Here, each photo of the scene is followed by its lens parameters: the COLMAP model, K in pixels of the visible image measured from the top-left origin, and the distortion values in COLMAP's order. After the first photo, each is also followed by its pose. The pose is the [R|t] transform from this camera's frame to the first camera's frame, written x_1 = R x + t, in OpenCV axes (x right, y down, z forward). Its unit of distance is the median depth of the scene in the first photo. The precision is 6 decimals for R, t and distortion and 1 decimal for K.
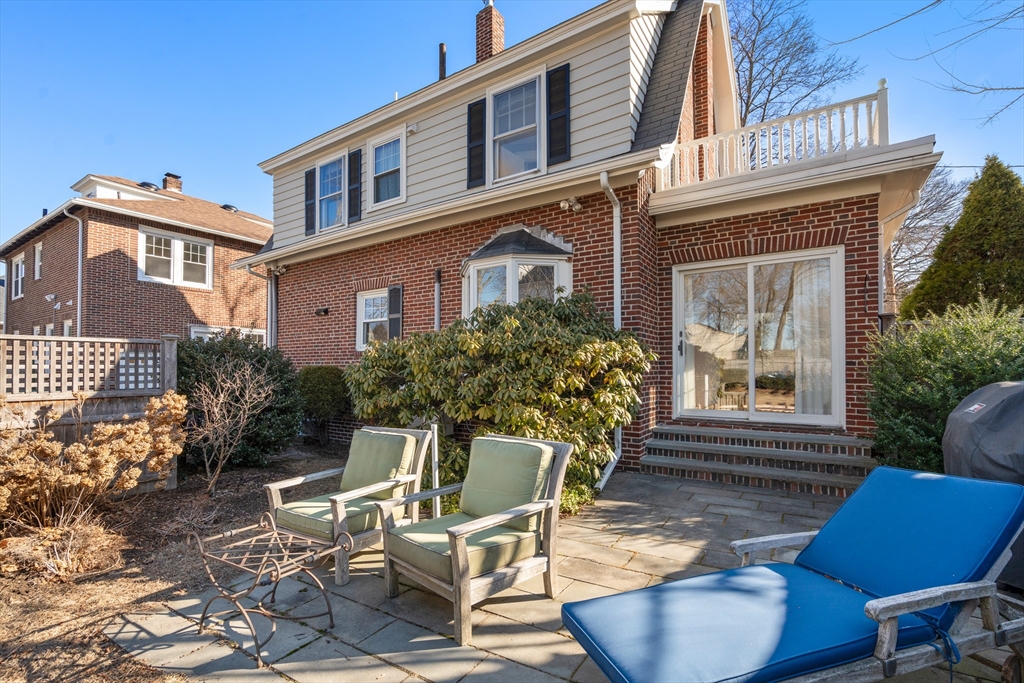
lens RADIAL K [[470.3, 0, 516.0], [0, 470.3, 370.6], [0, 0, 1]] dist [-0.000857, -0.000154]
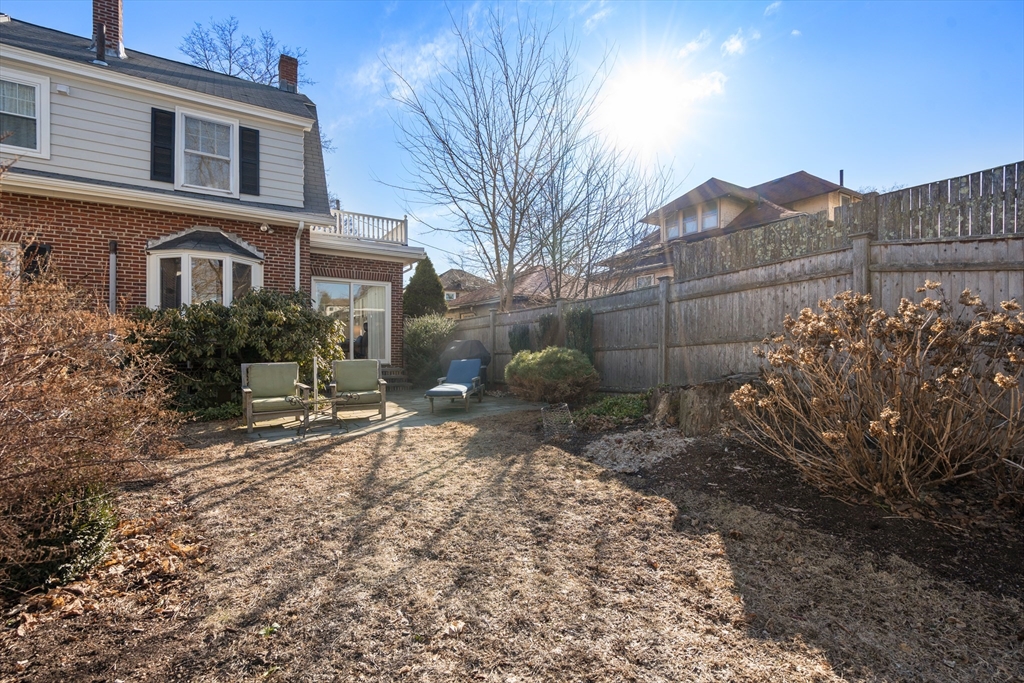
lens RADIAL K [[470.3, 0, 510.2], [0, 470.3, 342.0], [0, 0, 1]] dist [-0.000857, -0.000154]
pose [[0.361750, -0.000943, 0.932275, -0.956509], [-0.005959, 0.999977, 0.003324, 0.005705], [-0.932256, -0.006758, 0.361736, -0.274862]]
